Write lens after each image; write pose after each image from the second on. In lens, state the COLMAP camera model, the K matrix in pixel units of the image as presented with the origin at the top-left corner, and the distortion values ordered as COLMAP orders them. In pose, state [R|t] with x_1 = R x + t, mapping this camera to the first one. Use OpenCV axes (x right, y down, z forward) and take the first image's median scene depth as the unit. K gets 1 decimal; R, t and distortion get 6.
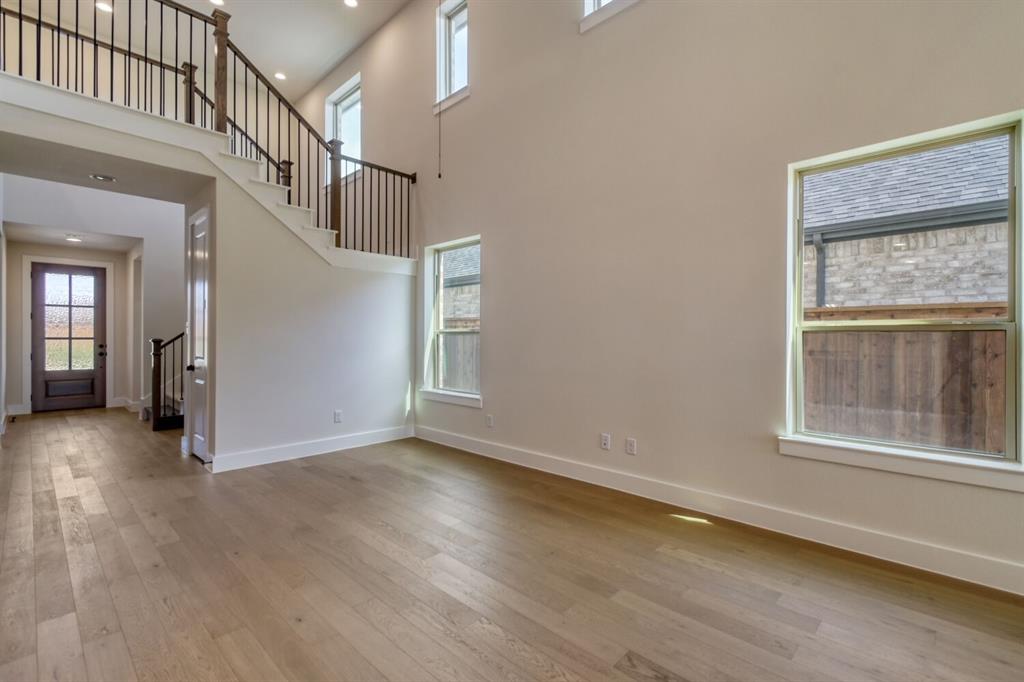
lens RADIAL K [[460.6, 0, 511.8], [0, 460.6, 335.1], [0, 0, 1]] dist [0.003865, -0.000603]
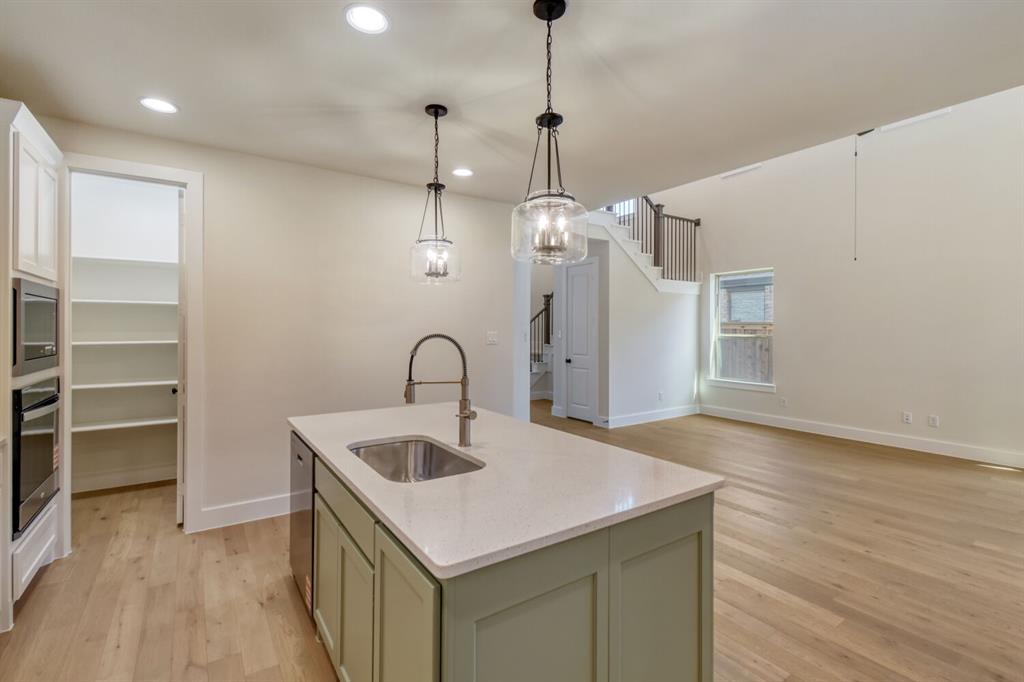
lens RADIAL K [[460.6, 0, 511.3], [0, 460.6, 331.1], [0, 0, 1]] dist [0.003865, -0.000603]
pose [[0.976259, -0.000545, -0.216608, -0.380694], [0.002964, 0.999937, 0.010839, -0.031988], [0.216588, -0.011224, 0.976199, -0.370679]]
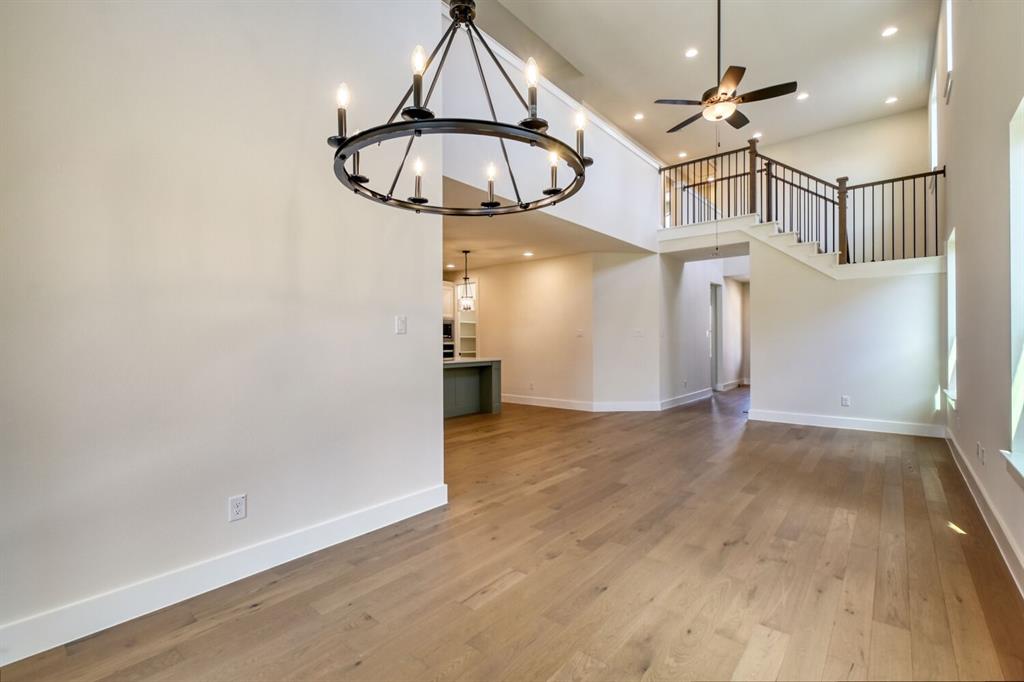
lens RADIAL K [[460.6, 0, 514.9], [0, 460.6, 338.5], [0, 0, 1]] dist [0.003865, -0.000603]
pose [[0.071364, -0.009249, -0.997407, 0.570526], [0.012068, 0.999892, -0.008409, 0.005800], [0.997377, -0.011437, 0.071468, 0.023097]]
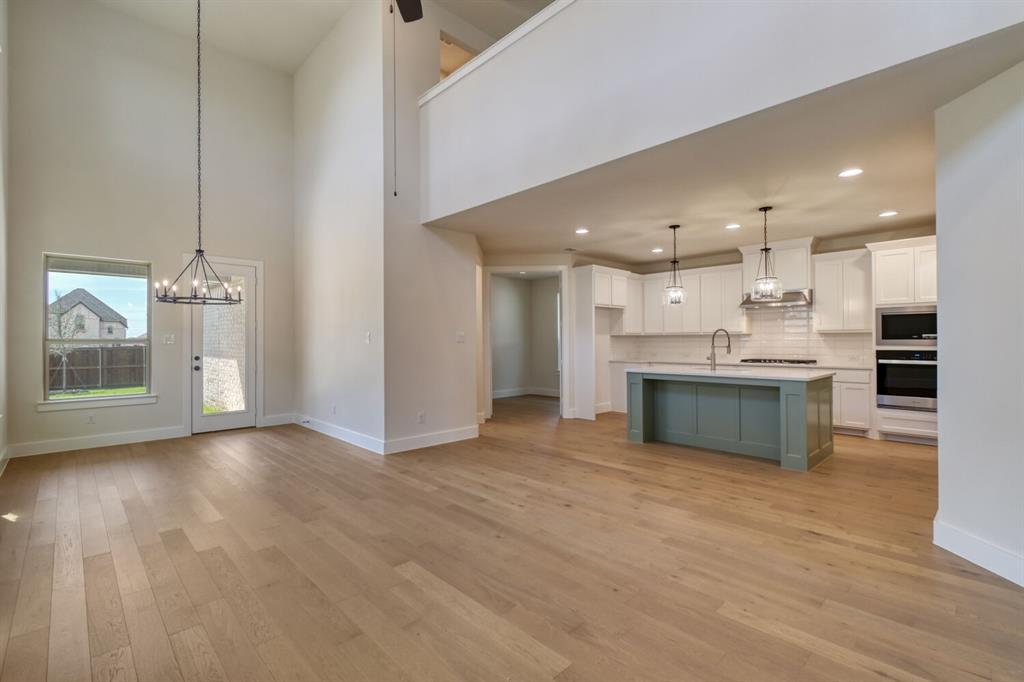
lens RADIAL K [[460.6, 0, 510.4], [0, 460.6, 339.1], [0, 0, 1]] dist [0.003865, -0.000603]
pose [[-0.998837, 0.003730, 0.048060, -0.163695], [0.003222, 0.999938, -0.010645, -0.002608], [-0.048097, -0.010478, -0.998788, 0.716627]]
